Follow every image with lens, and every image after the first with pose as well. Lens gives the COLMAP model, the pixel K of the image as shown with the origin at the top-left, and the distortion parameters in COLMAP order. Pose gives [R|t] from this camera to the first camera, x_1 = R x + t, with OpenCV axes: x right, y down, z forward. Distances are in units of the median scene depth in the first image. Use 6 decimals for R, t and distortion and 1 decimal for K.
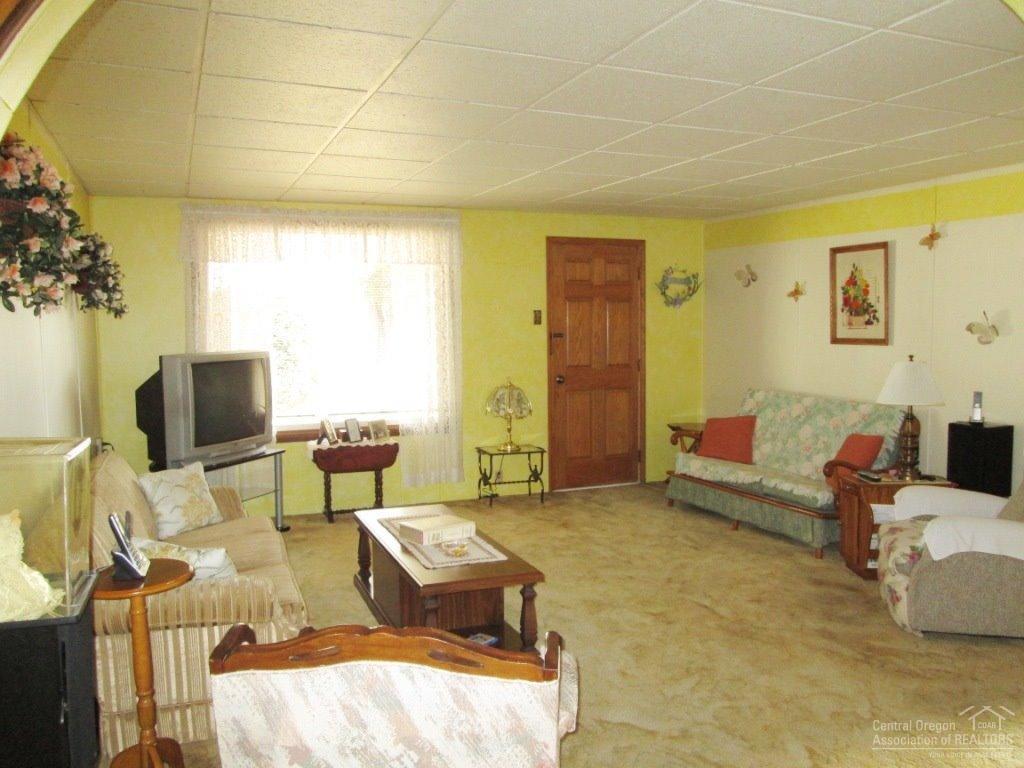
lens RADIAL K [[857.4, 0, 513.0], [0, 857.4, 386.0], [0, 0, 1]] dist [-0.050515, 0.021665]
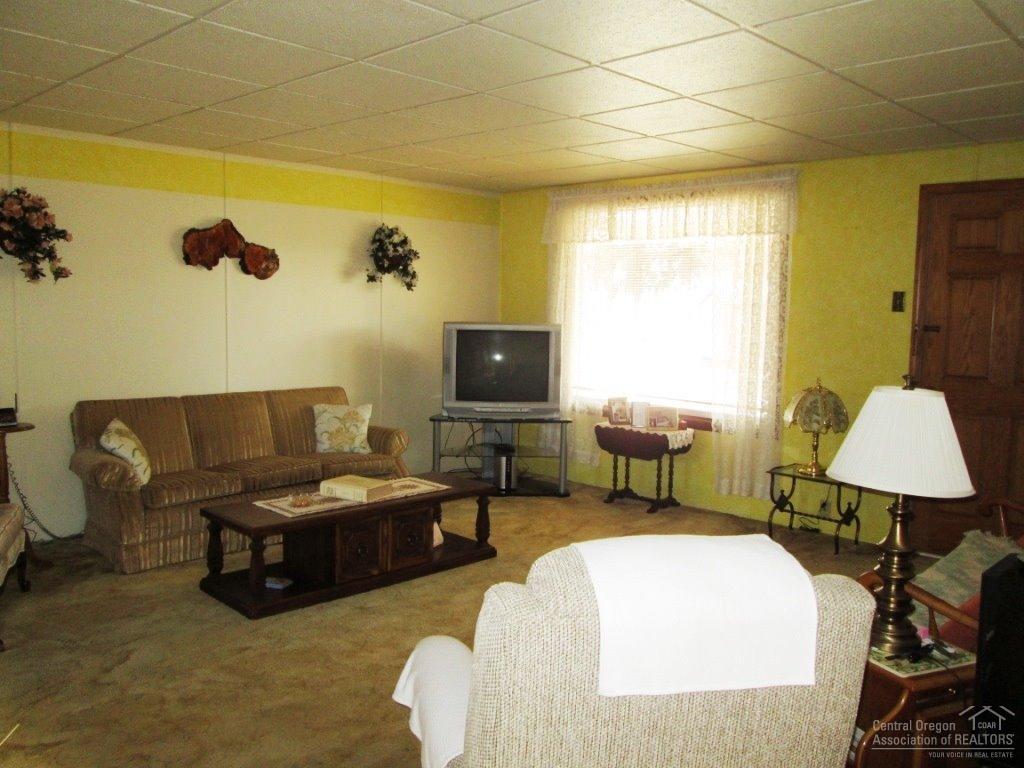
lens RADIAL K [[857.4, 0, 509.3], [0, 857.4, 381.0], [0, 0, 1]] dist [-0.050515, 0.021665]
pose [[0.402441, 0.101662, -0.909784, 0.546824], [-0.096706, 0.992975, 0.068180, -0.031535], [0.910324, 0.060544, 0.409445, 0.424405]]
